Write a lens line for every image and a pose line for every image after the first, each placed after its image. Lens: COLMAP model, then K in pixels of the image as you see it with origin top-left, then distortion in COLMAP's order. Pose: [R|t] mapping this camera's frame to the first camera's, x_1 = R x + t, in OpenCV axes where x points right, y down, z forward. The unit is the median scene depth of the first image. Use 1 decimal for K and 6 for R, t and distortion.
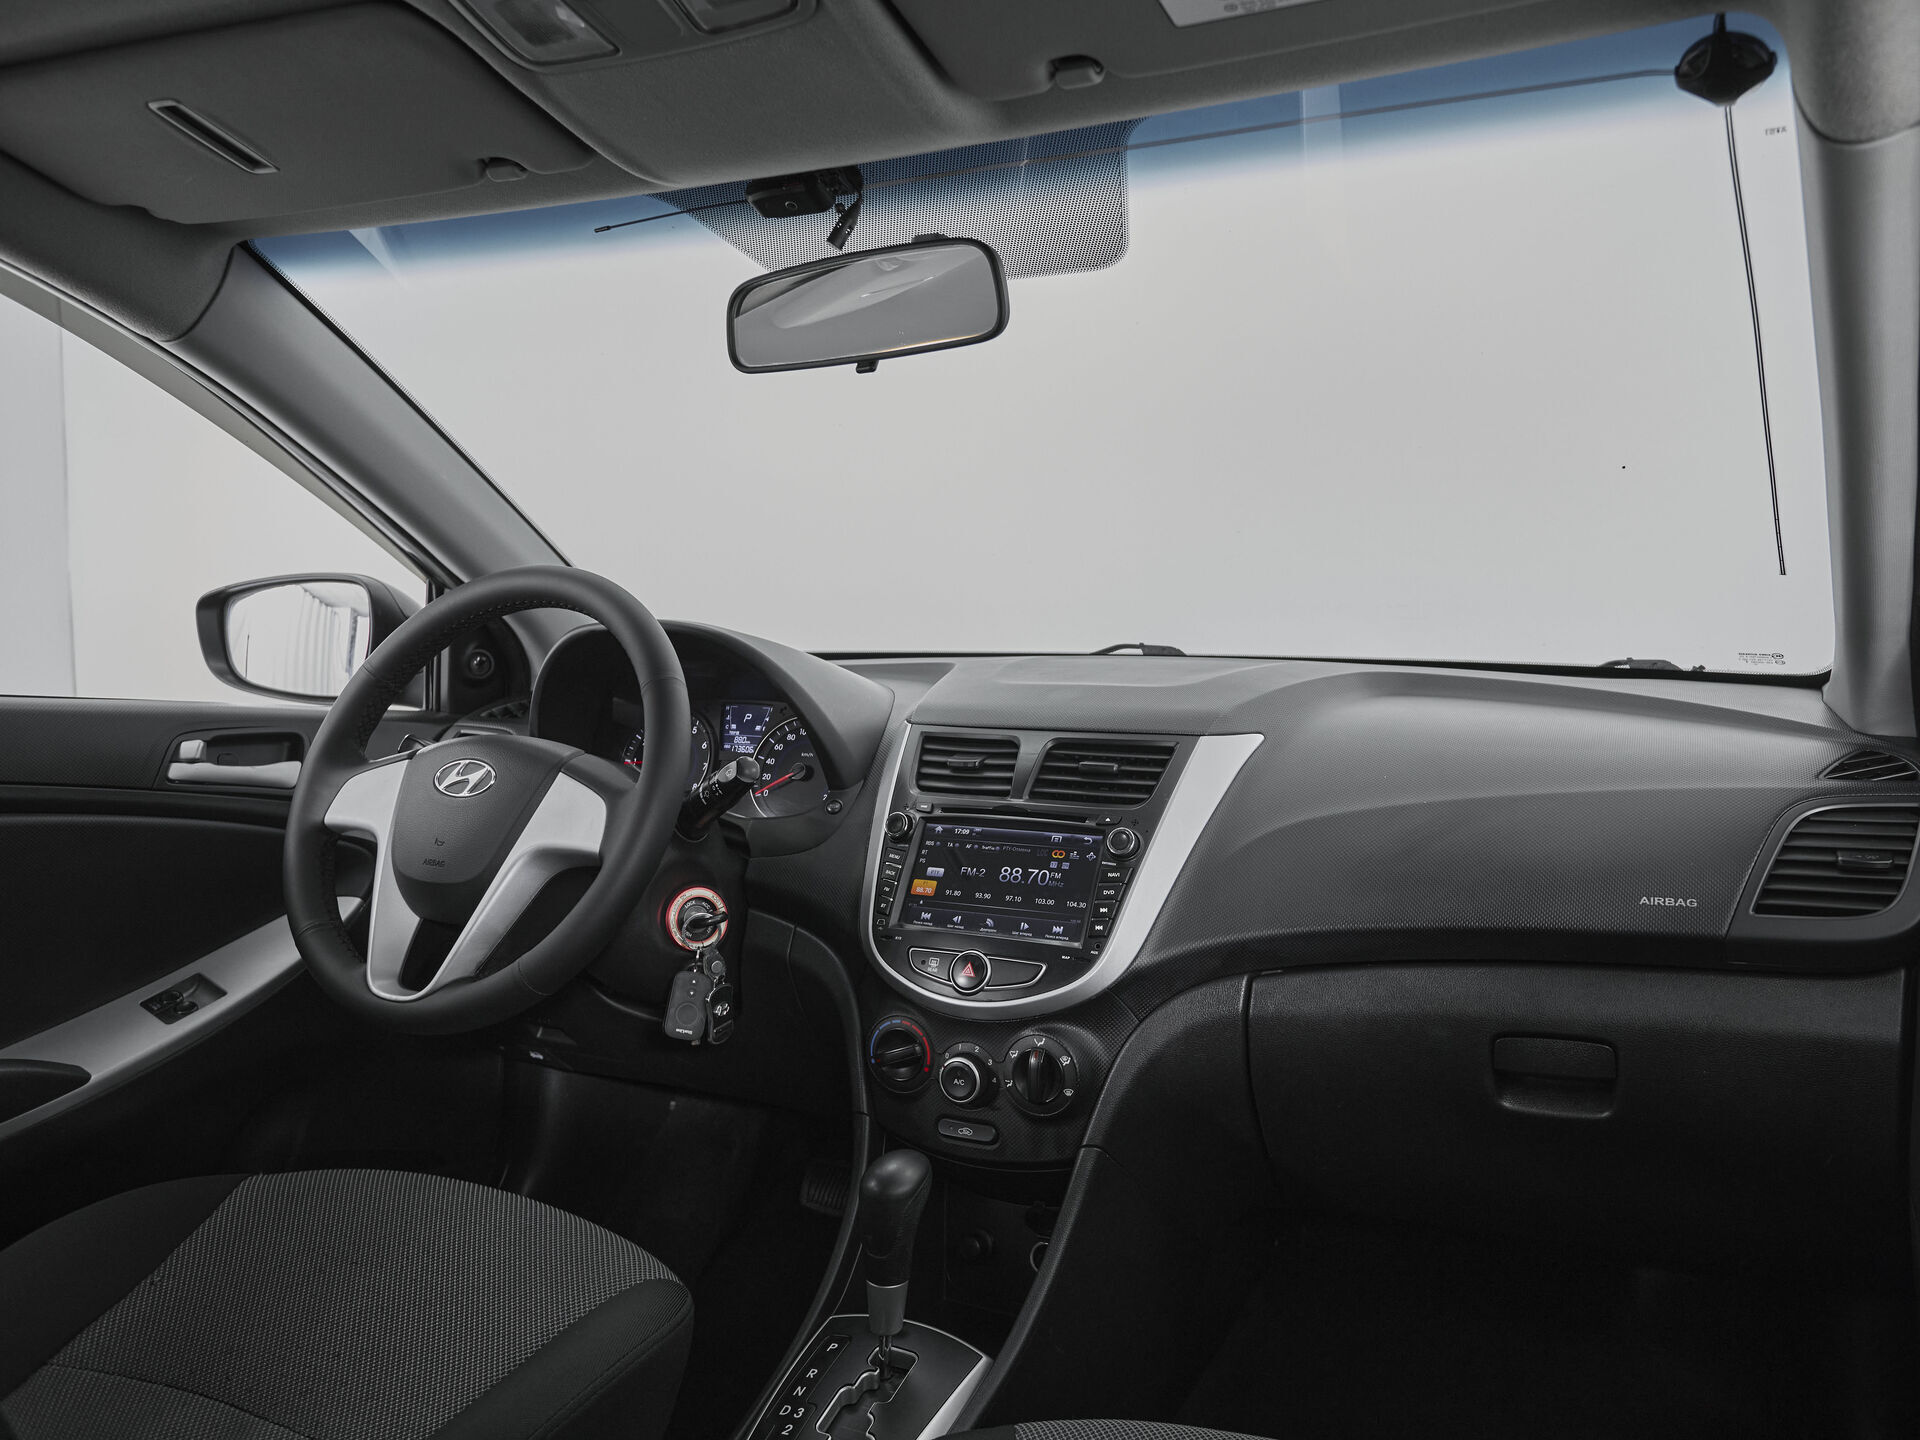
lens RADIAL K [[1366.3, 0, 1057.6], [0, 1366.3, 722.8], [0, 0, 1]] dist [-0.076851, 0.095093]
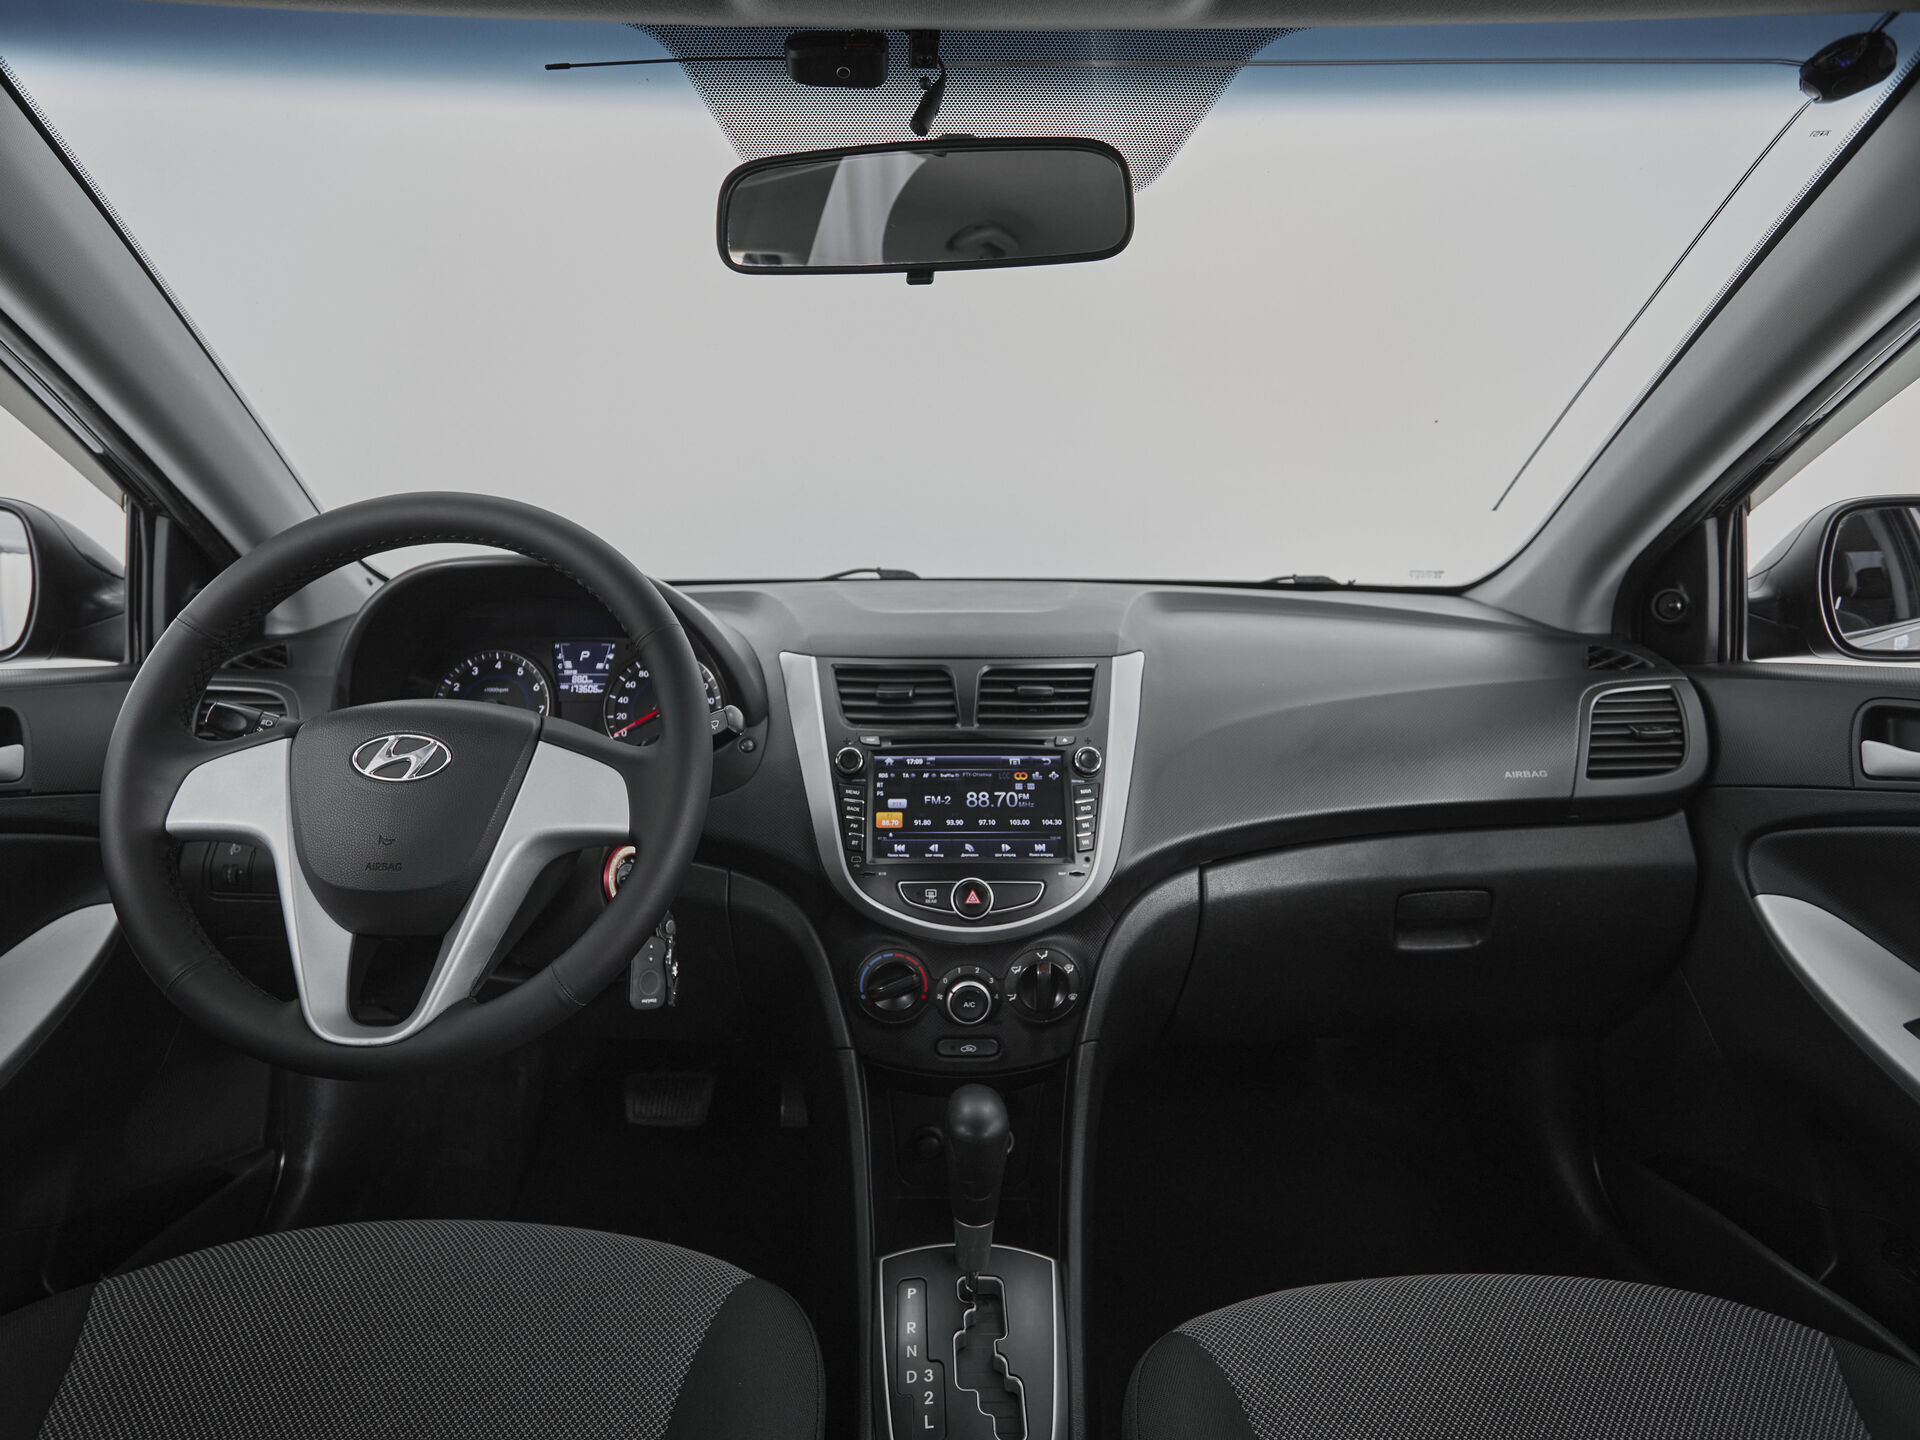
lens RADIAL K [[1036.5, 0, 930.7], [0, 1036.5, 721.0], [0, 0, 1]] dist [-0.003757, 0.000133]
pose [[0.913566, -0.075172, 0.399683, -0.376739], [0.034860, 0.993626, 0.107199, -0.034770], [-0.405194, -0.084000, 0.910364, 0.292621]]
